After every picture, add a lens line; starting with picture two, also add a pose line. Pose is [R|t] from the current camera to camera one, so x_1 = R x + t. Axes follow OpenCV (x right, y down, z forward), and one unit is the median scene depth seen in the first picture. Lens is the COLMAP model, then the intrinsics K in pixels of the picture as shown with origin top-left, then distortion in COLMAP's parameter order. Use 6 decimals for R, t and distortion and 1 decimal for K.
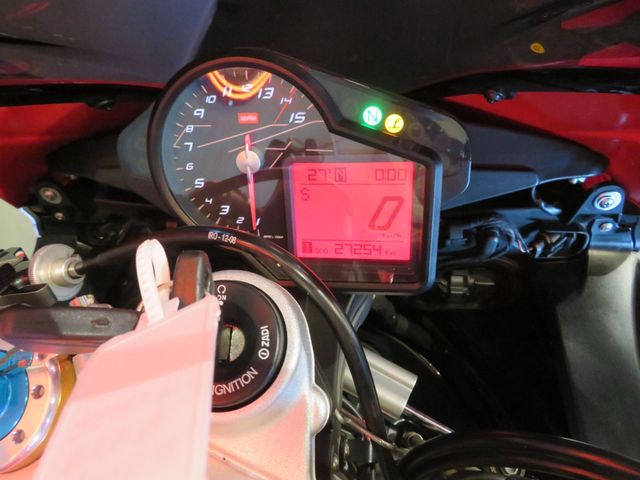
lens RADIAL K [[456.2, 0, 320.0], [0, 456.2, 240.0], [0, 0, 1]] dist [-0.007398, 0.001079]
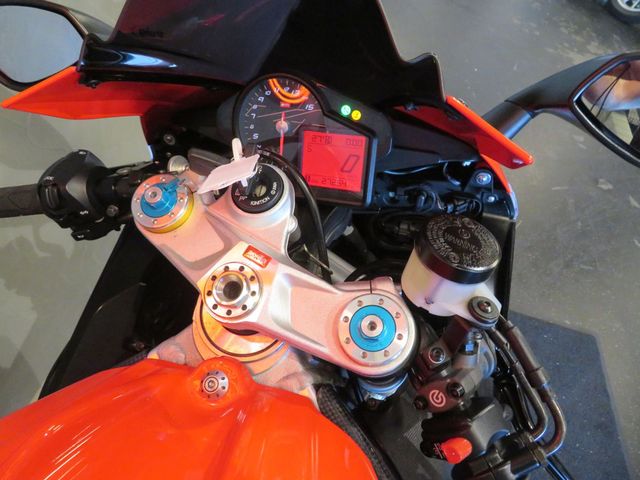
lens RADIAL K [[456.2, 0, 320.0], [0, 456.2, 240.0], [0, 0, 1]] dist [-0.007398, 0.001079]
pose [[0.986244, 0.142968, -0.082962, 0.227670], [-0.145655, 0.988959, -0.027272, 0.327577], [0.078148, 0.038980, 0.996179, -0.885240]]
